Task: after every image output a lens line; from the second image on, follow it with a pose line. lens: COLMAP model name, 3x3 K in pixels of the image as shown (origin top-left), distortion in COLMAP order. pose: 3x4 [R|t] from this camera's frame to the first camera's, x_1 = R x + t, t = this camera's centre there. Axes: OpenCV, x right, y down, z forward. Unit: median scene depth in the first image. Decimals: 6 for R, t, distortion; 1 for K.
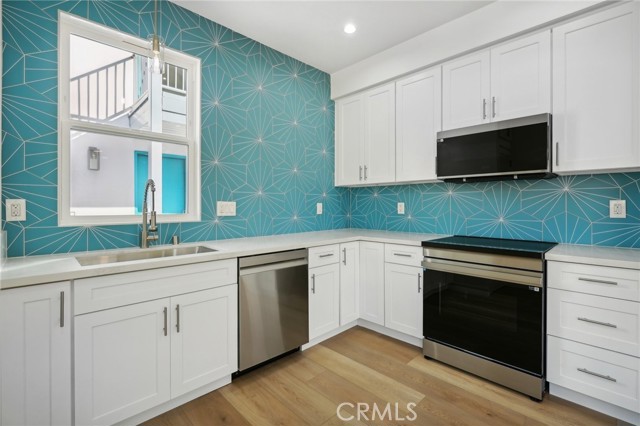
lens RADIAL K [[293.9, 0, 321.0], [0, 293.9, 205.2], [0, 0, 1]] dist [-0.003683, -0.000423]
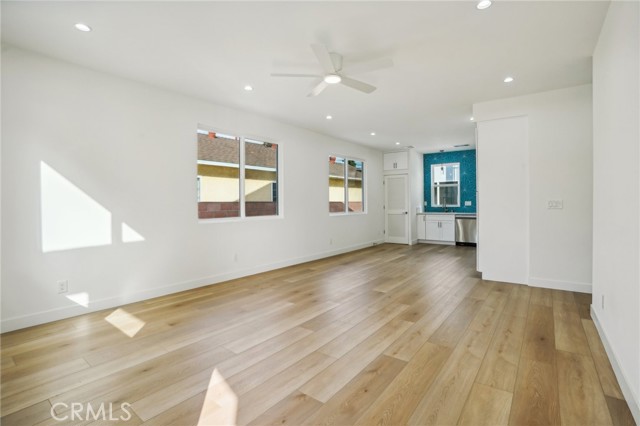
lens RADIAL K [[300.2, 0, 320.3], [0, 300.2, 203.2], [0, 0, 1]] dist [-0.064978, 0.034478]
pose [[0.143188, 0.001265, -0.989695, 2.995962], [0.006502, 0.999976, 0.002219, -0.011045], [0.989674, -0.006753, 0.143176, -1.257855]]
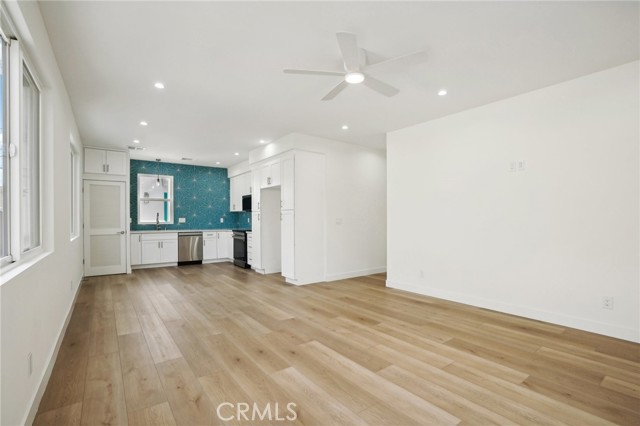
lens RADIAL K [[300.7, 0, 320.6], [0, 300.7, 221.8], [0, 0, 1]] dist [-0.042945, 0.000034]
pose [[0.989930, 0.000624, -0.141554, 1.746840], [0.000940, 0.999939, 0.010981, -0.006230], [0.141552, -0.011003, 0.989870, -2.146216]]
